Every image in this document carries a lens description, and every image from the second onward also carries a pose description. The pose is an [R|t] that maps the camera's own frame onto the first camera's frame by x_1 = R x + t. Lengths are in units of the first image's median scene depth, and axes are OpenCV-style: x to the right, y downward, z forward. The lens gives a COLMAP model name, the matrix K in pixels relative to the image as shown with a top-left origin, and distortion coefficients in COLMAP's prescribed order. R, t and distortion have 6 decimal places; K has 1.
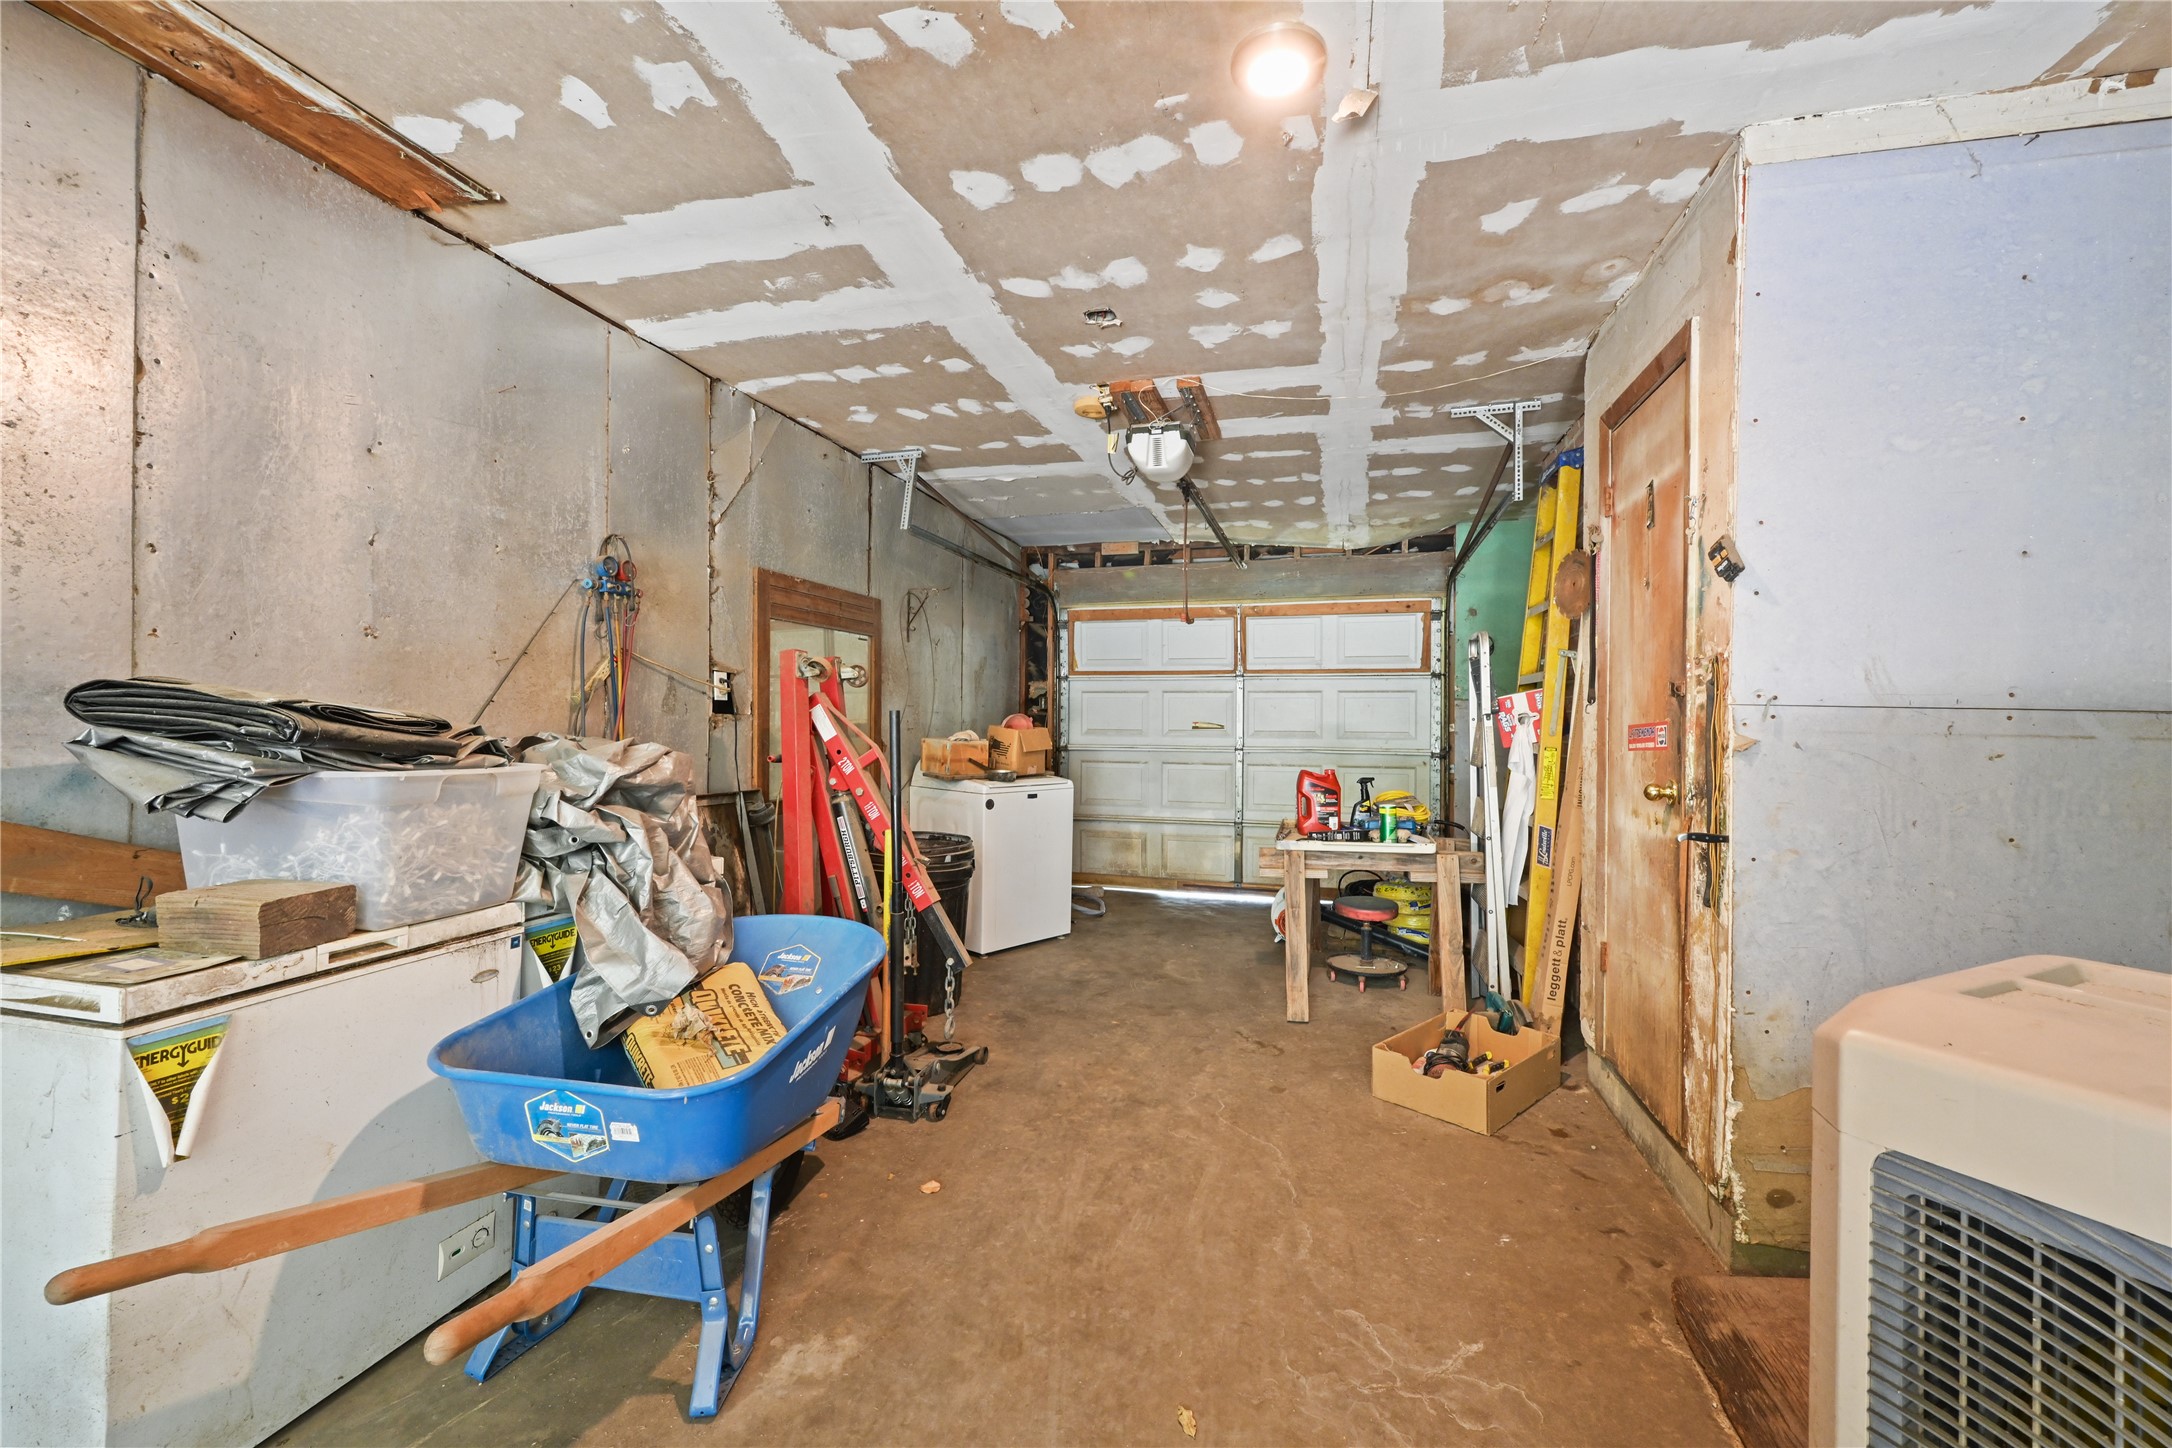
lens RADIAL K [[904.1, 0, 1085.3], [0, 904.1, 714.2], [0, 0, 1]] dist [-0.002074, -0.001235]
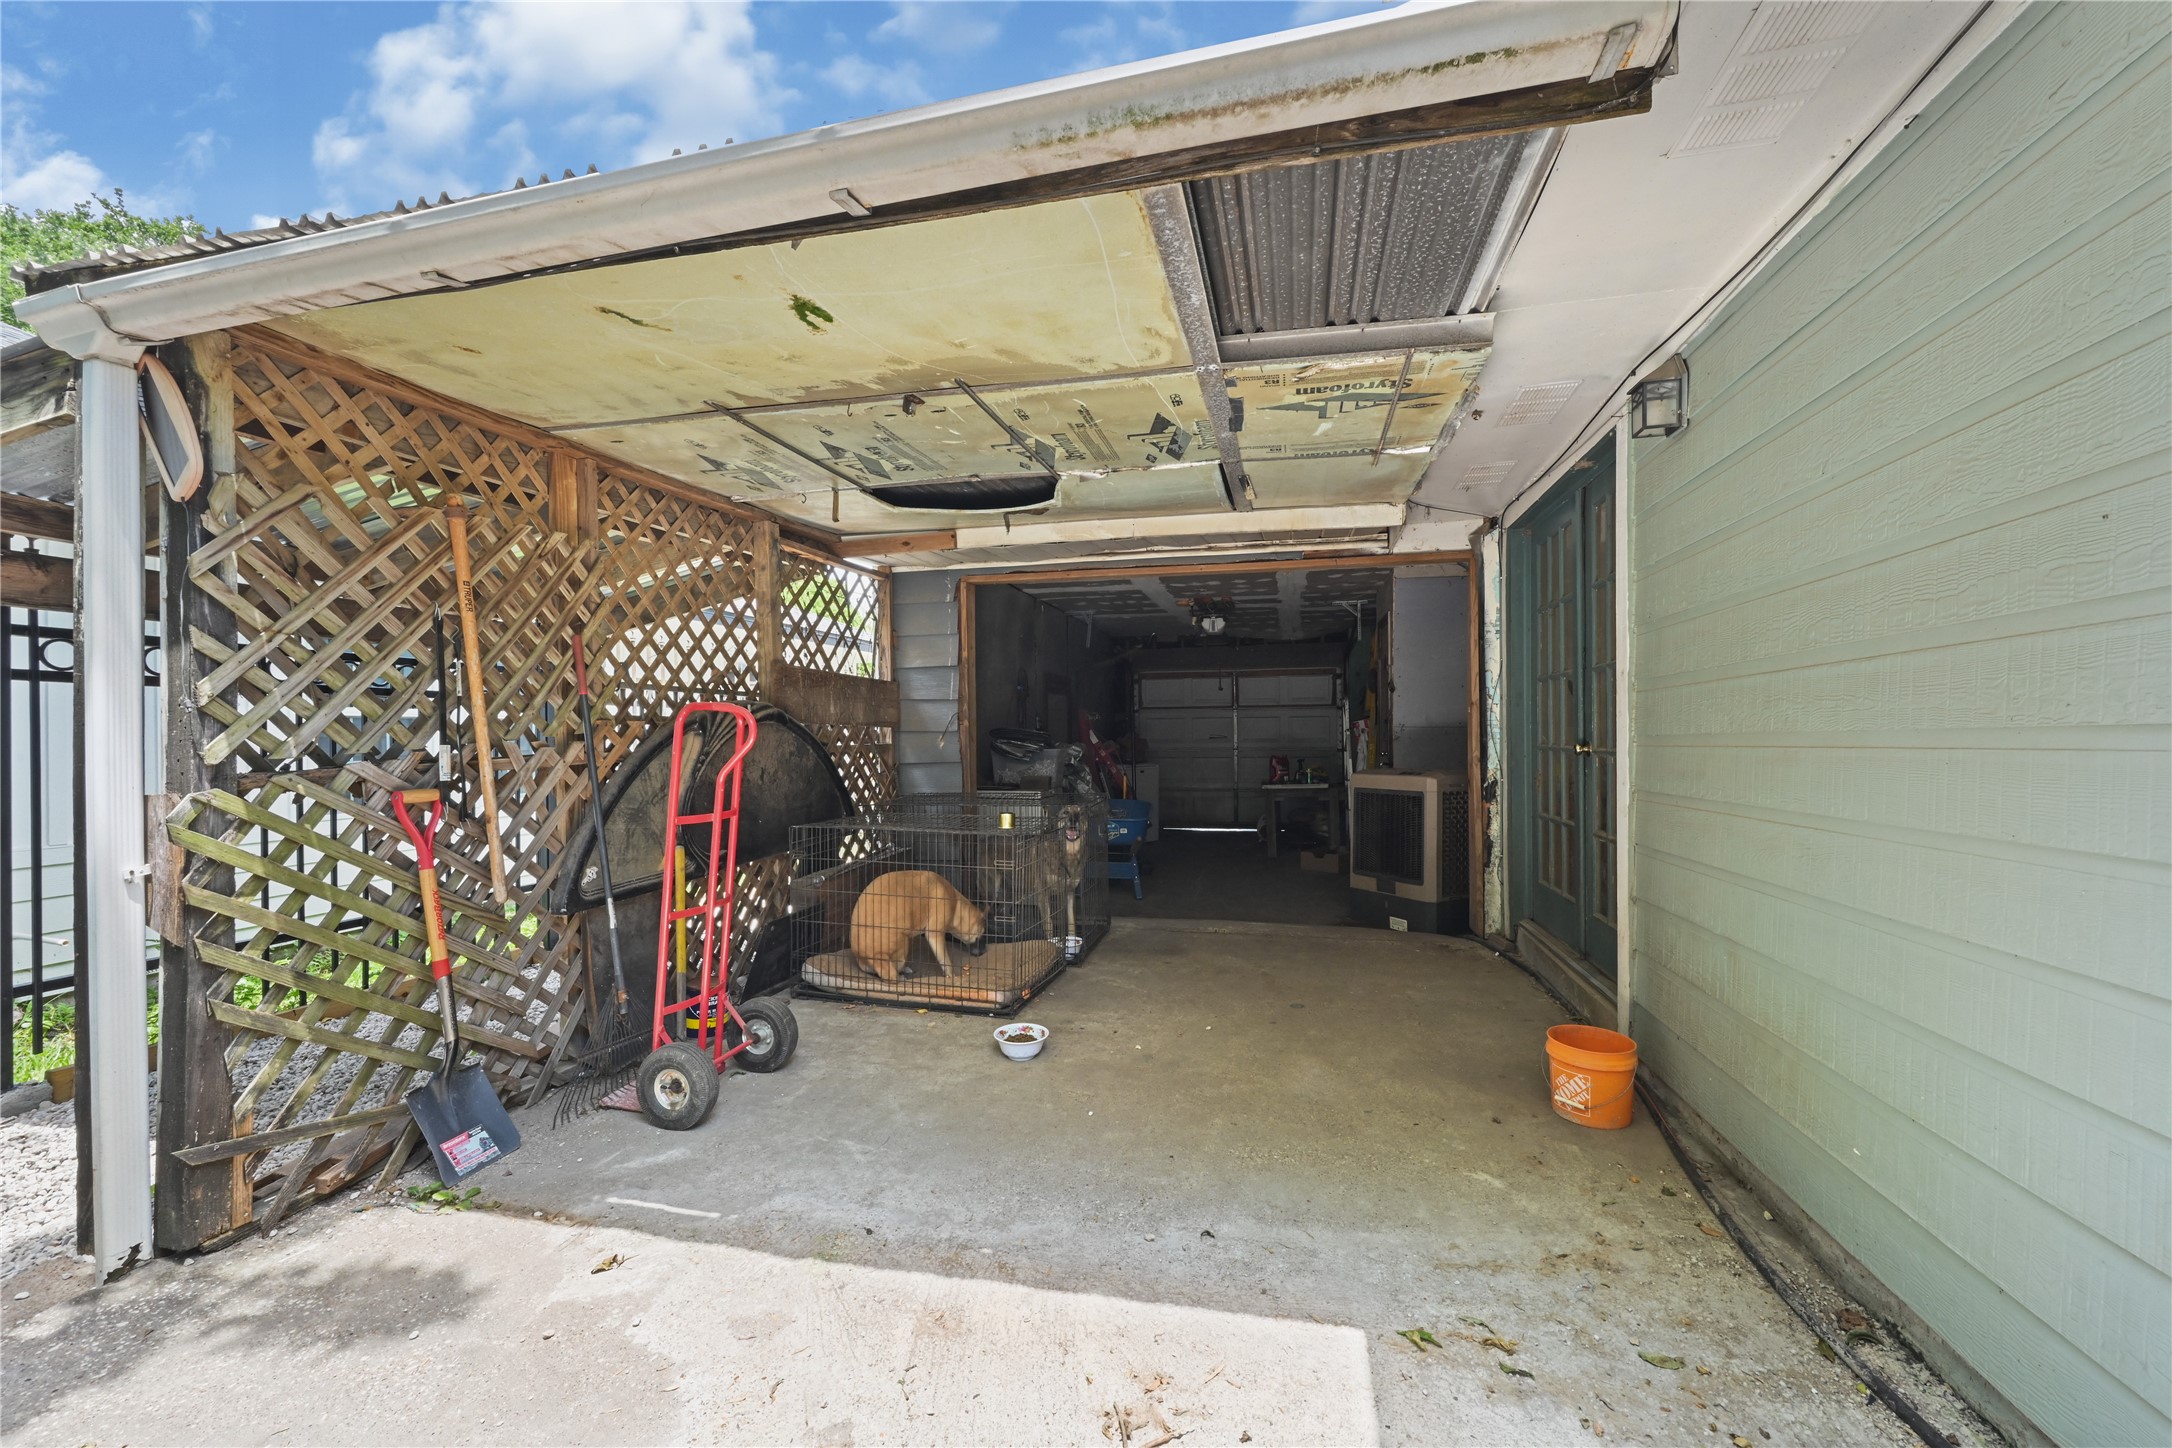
lens RADIAL K [[904.1, 0, 1079.9], [0, 904.1, 727.1], [0, 0, 1]] dist [-0.002074, -0.001235]
pose [[0.999091, -0.015364, 0.039766, -0.231473], [0.015392, 0.999881, -0.000383, -0.009452], [-0.039755, 0.000994, 0.999209, -0.870697]]
